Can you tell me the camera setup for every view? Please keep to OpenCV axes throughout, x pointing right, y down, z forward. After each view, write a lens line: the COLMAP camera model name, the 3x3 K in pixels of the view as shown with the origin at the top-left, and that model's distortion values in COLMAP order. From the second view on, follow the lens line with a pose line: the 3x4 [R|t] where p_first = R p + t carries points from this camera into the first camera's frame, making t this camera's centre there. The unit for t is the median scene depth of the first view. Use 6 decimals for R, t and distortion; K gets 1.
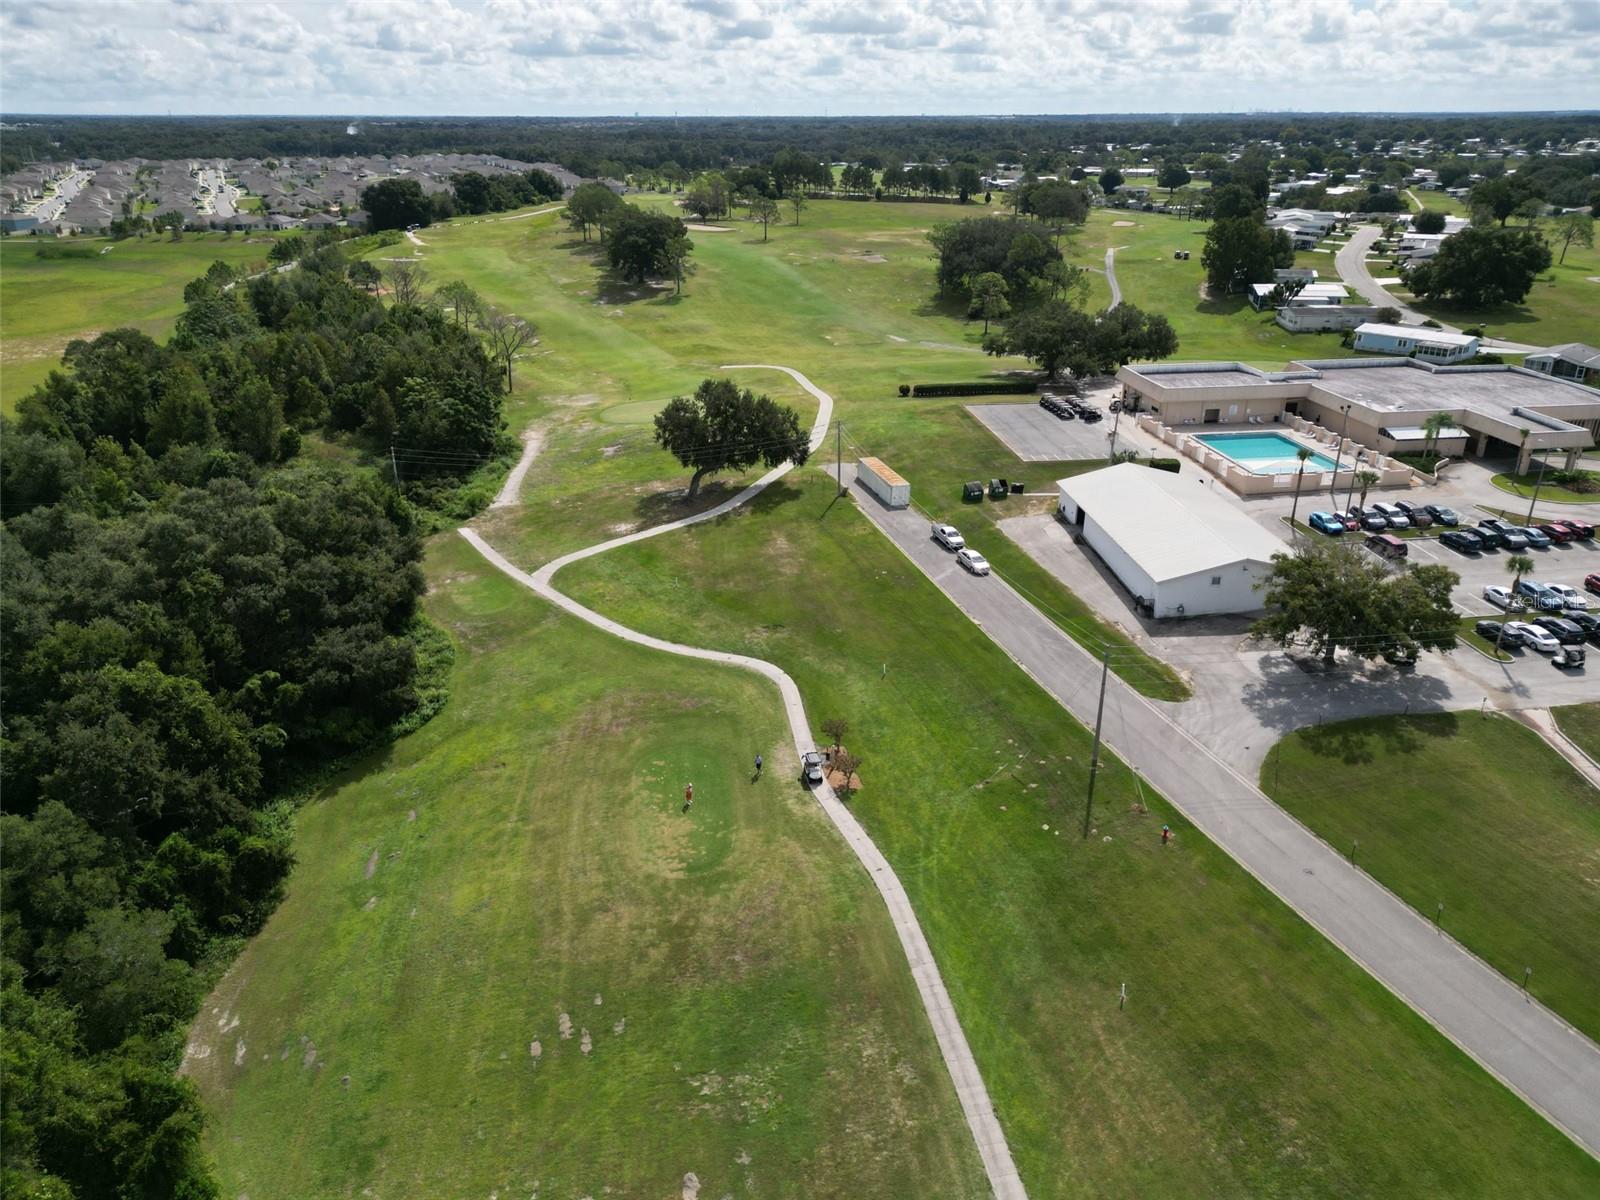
lens RADIAL K [[1140.4, 0, 788.6], [0, 1140.4, 606.0], [0, 0, 1]] dist [0.061178, -0.051530]
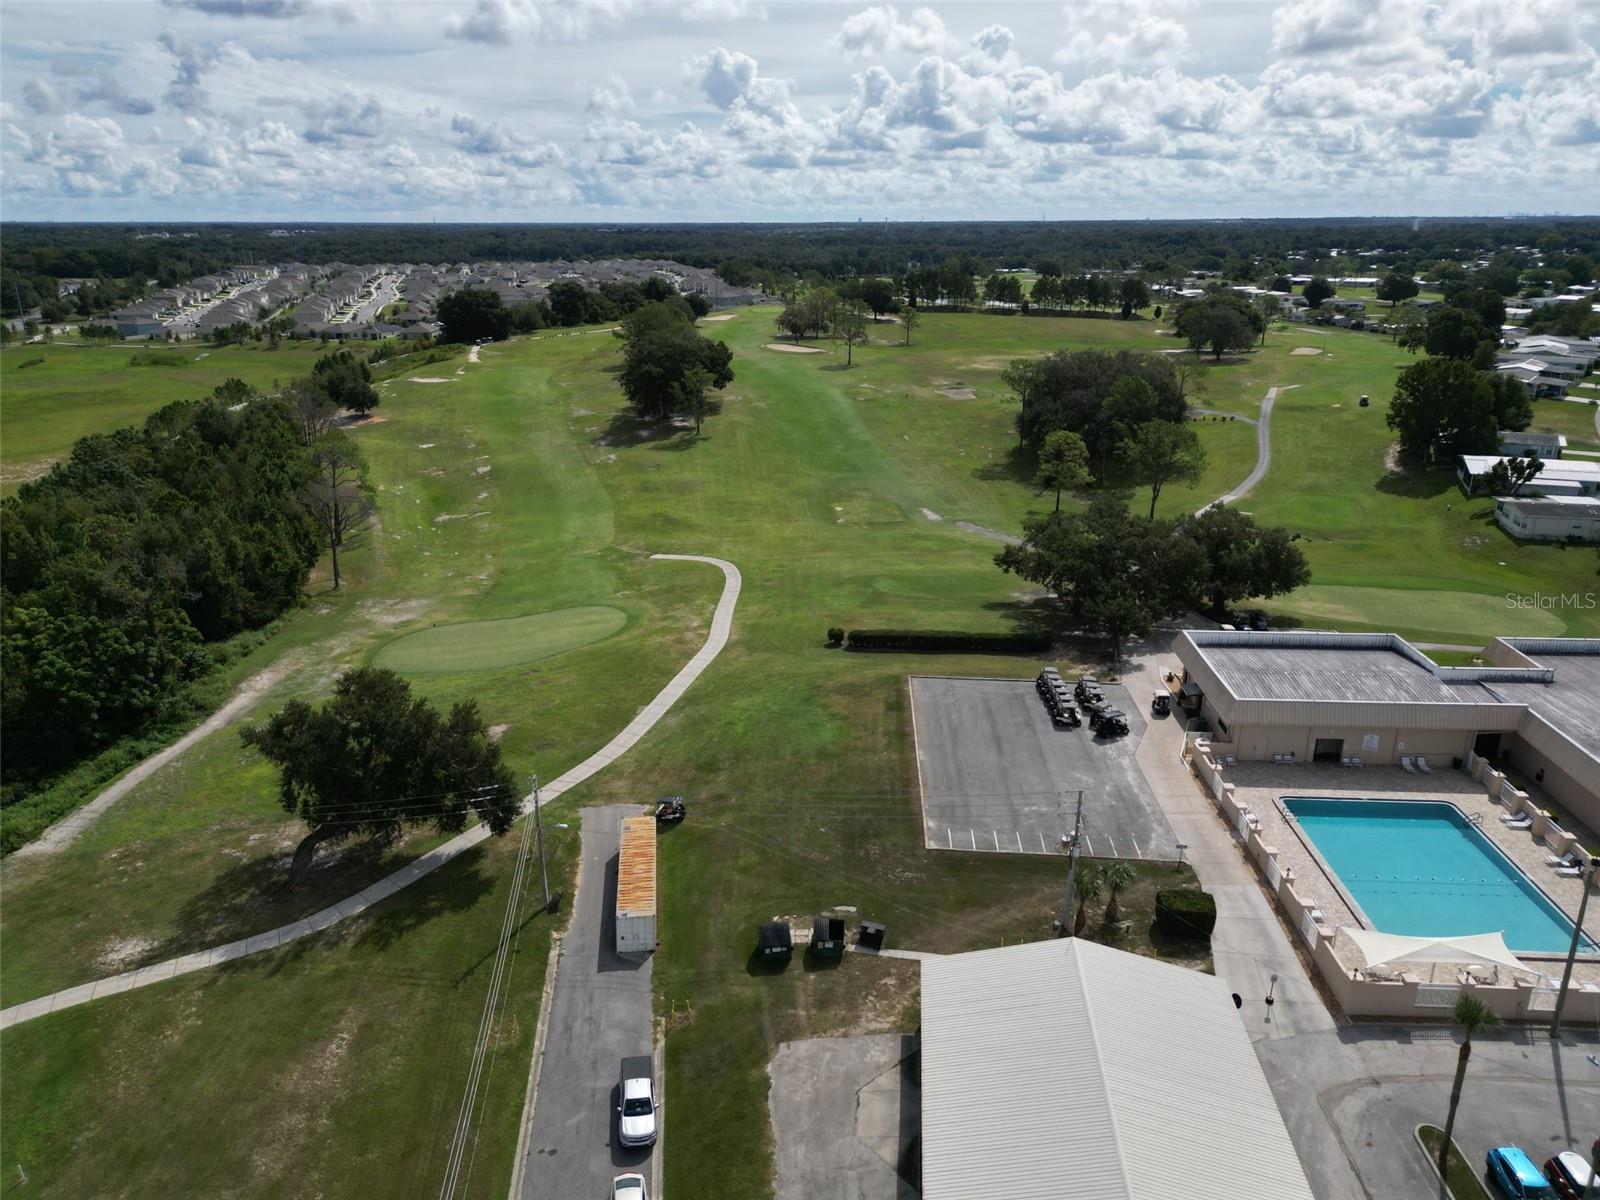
lens RADIAL K [[1140.4, 0, 786.9], [0, 1140.4, 594.3], [0, 0, 1]] dist [0.061178, -0.051530]
pose [[0.983155, 0.055741, -0.174064, 0.120410], [-0.070909, 0.994093, -0.082164, -0.103198], [0.168456, 0.093123, 0.981301, 0.238911]]
